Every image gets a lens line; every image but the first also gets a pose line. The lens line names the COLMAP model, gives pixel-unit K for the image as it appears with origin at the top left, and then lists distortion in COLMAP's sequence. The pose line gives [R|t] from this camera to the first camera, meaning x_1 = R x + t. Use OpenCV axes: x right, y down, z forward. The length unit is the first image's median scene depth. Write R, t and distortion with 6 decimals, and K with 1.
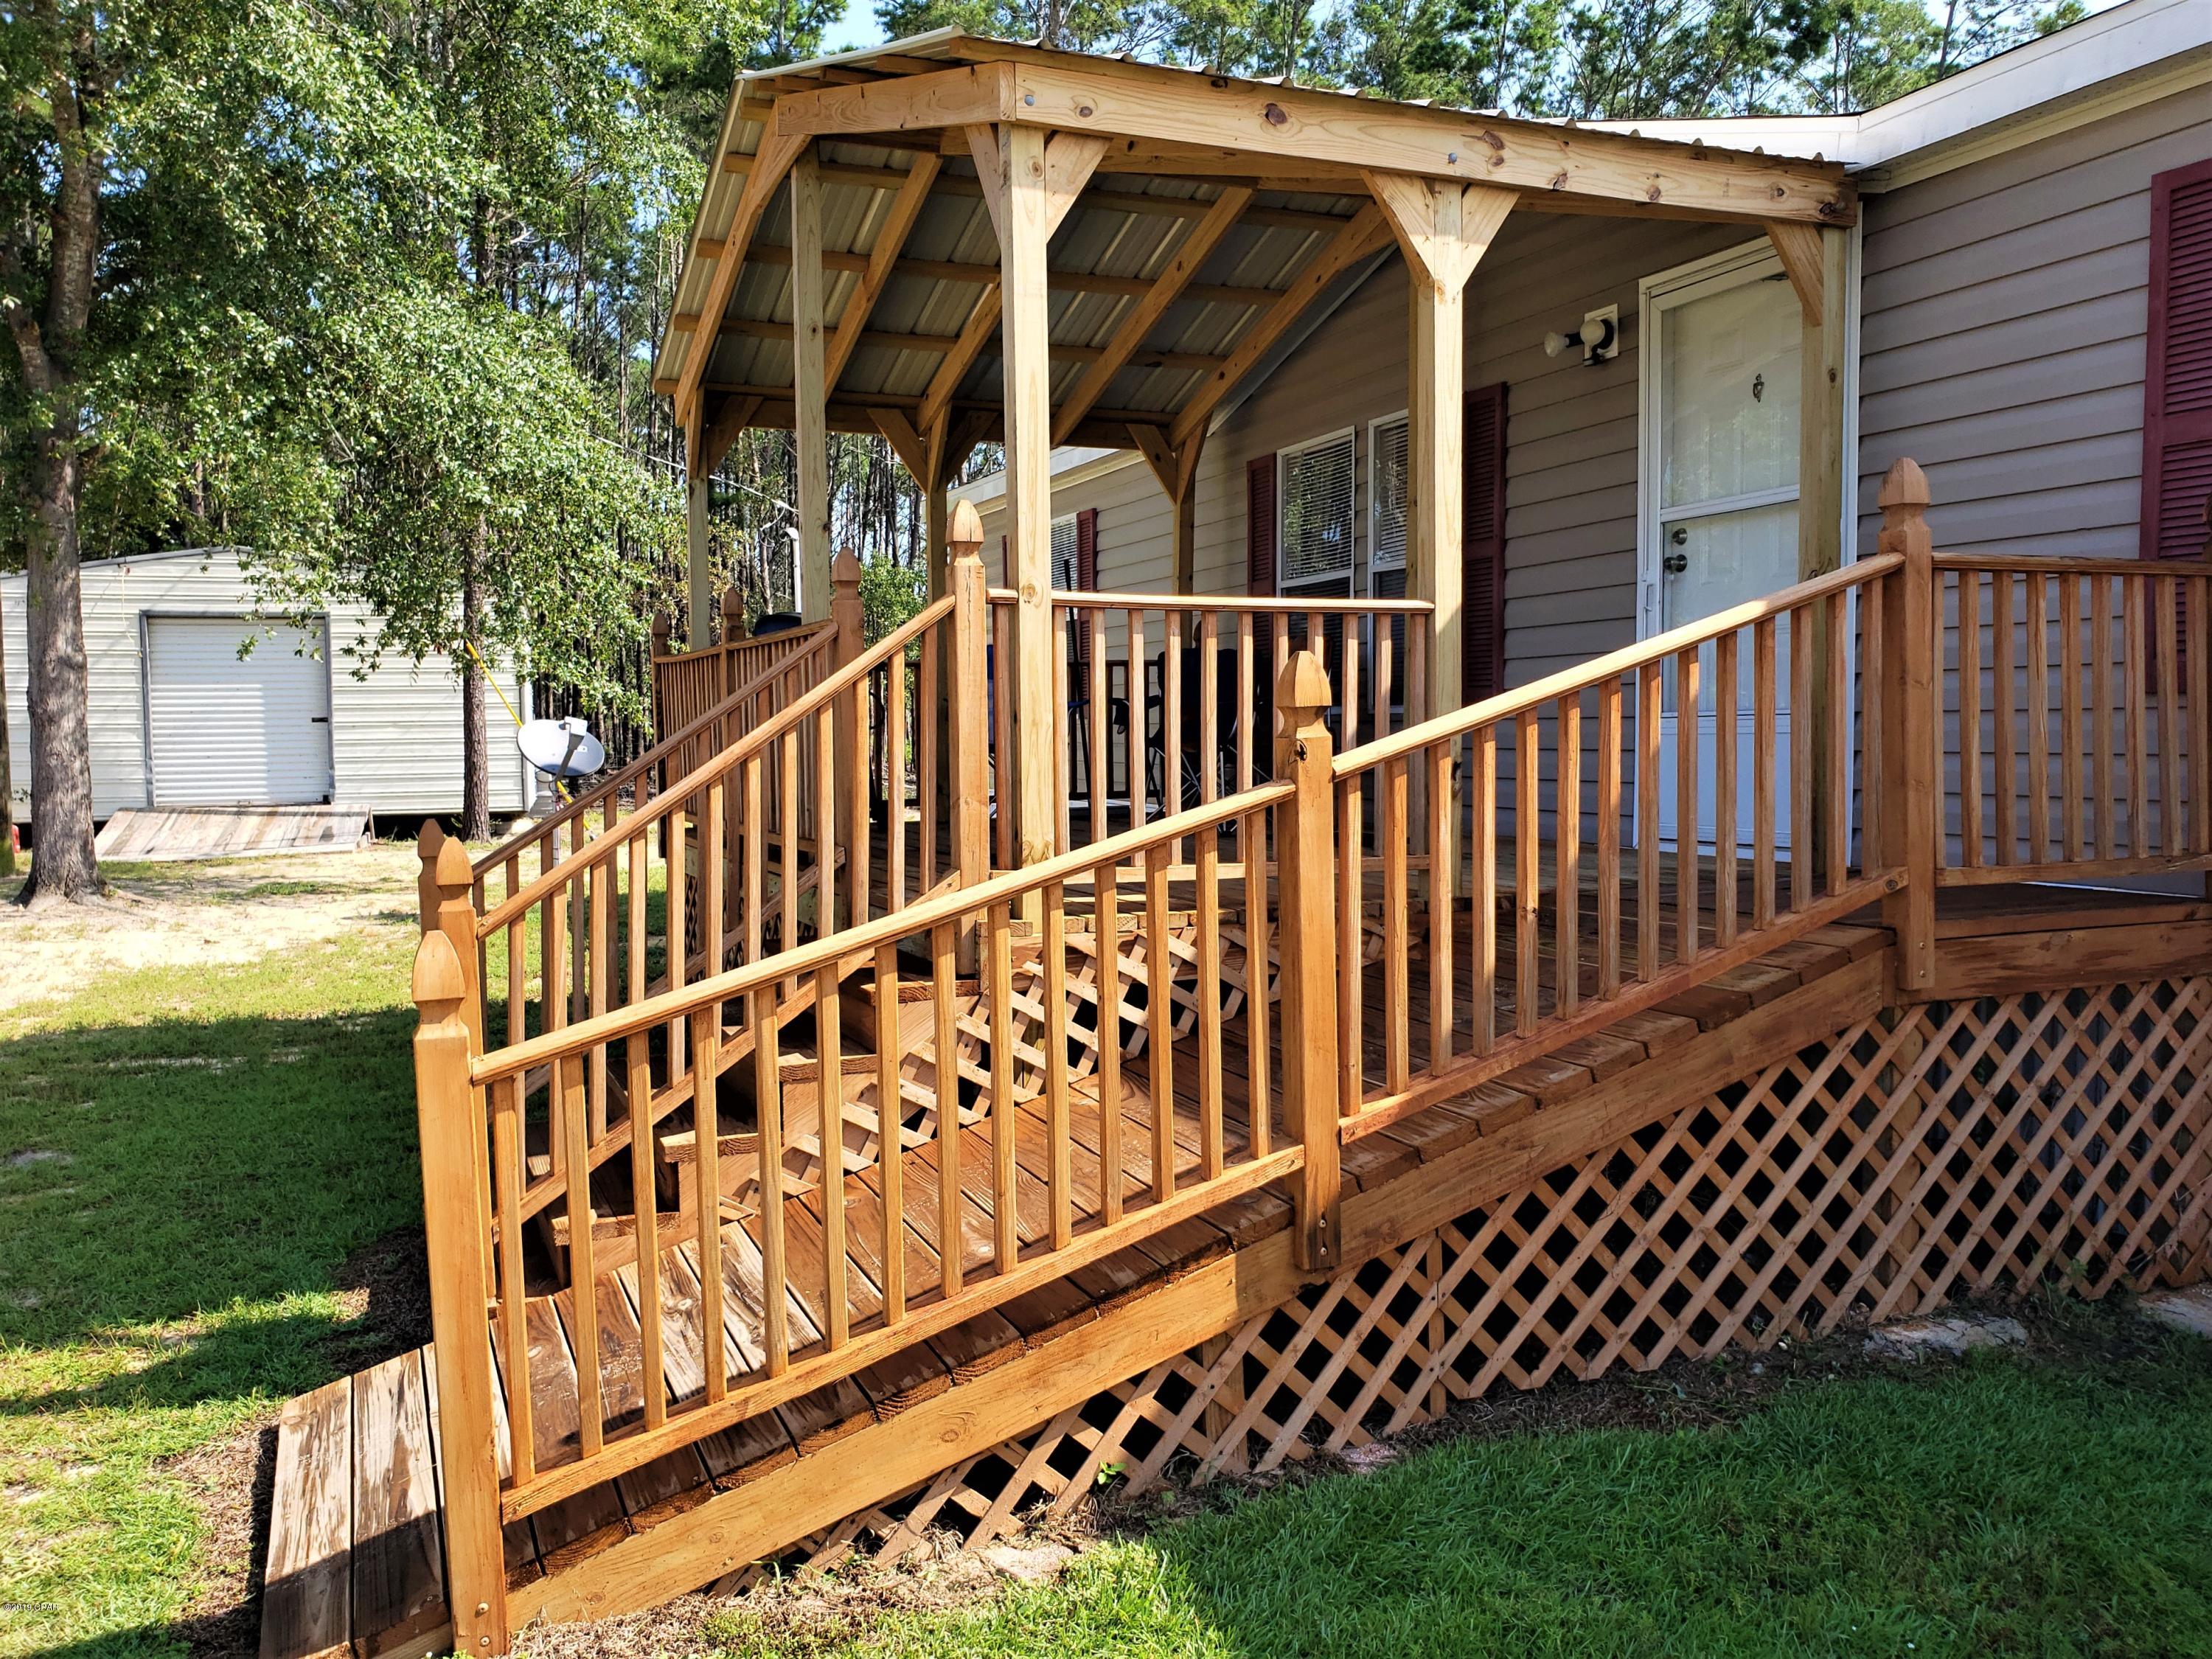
lens RADIAL K [[1813.0, 0, 1106.0], [0, 1813.0, 829.5], [0, 0, 1]] dist [0.006385, 0.018046]
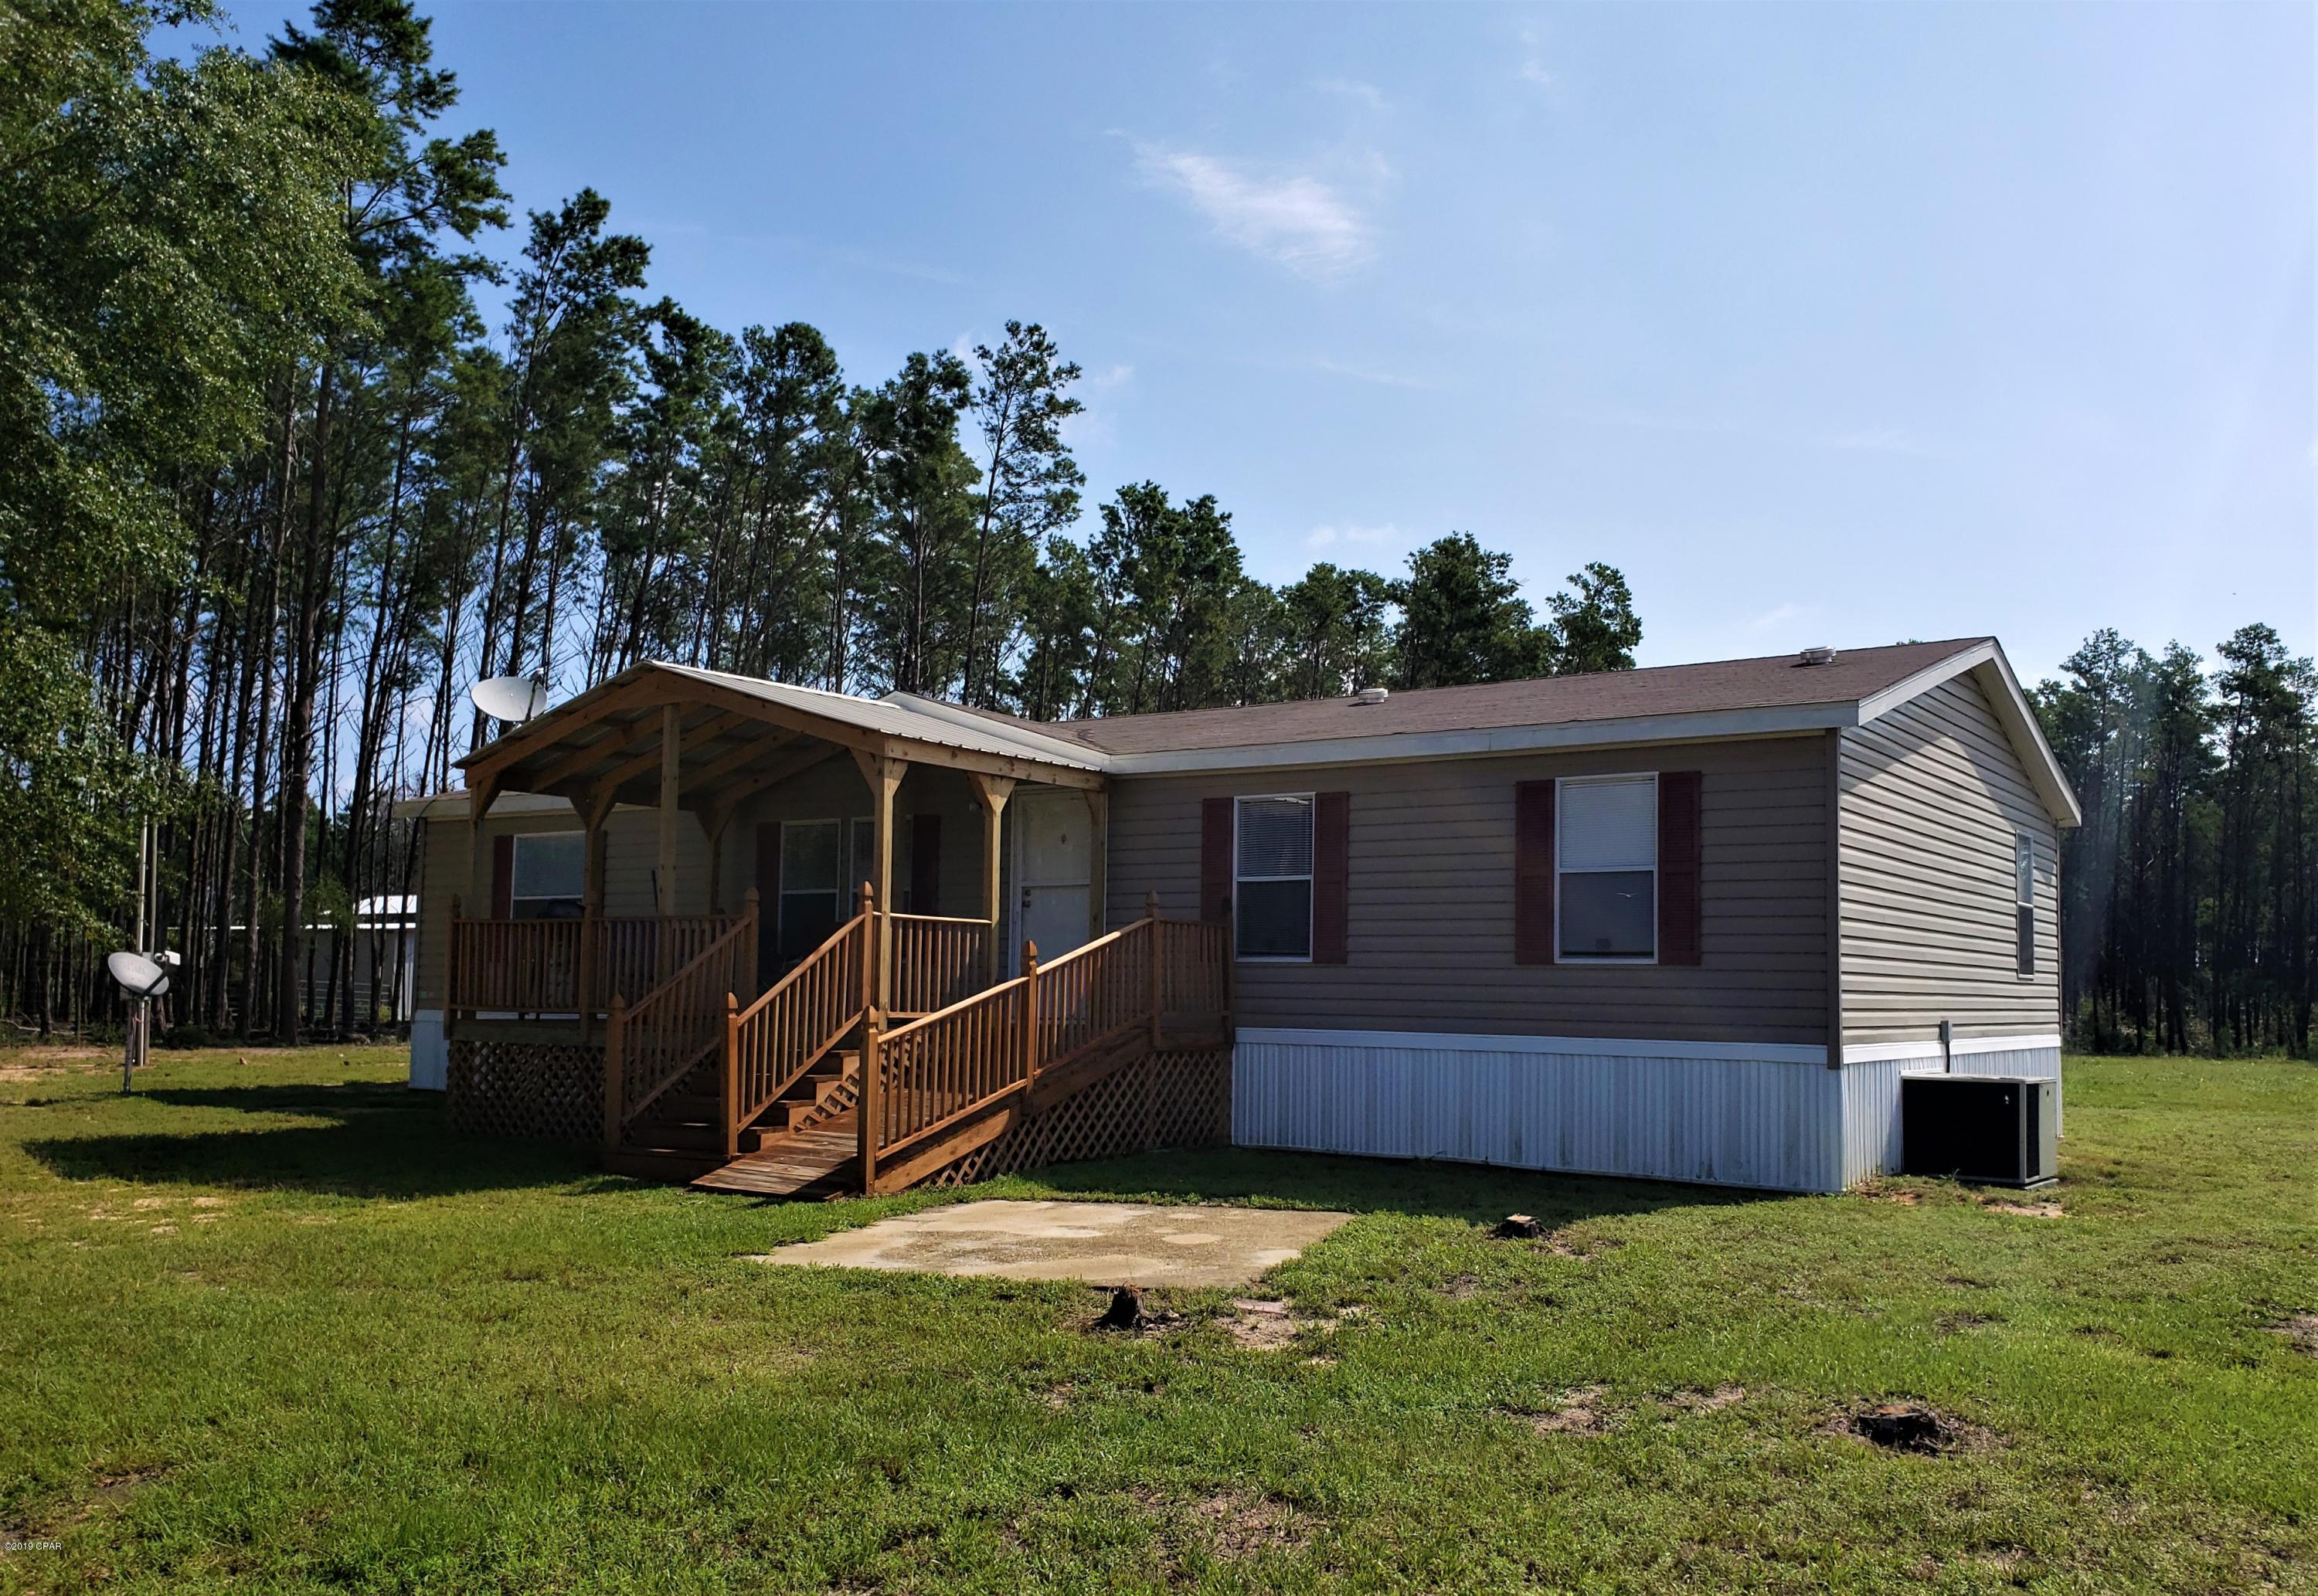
lens RADIAL K [[1880.9, 0, 1160.6], [0, 1880.9, 872.7], [0, 0, 1]] dist [0.001996, 0.018725]
pose [[0.846165, 0.054634, 0.530113, -0.594776], [0.009816, 0.992965, -0.118004, 0.075425], [-0.532830, 0.105054, 0.839676, -0.828105]]
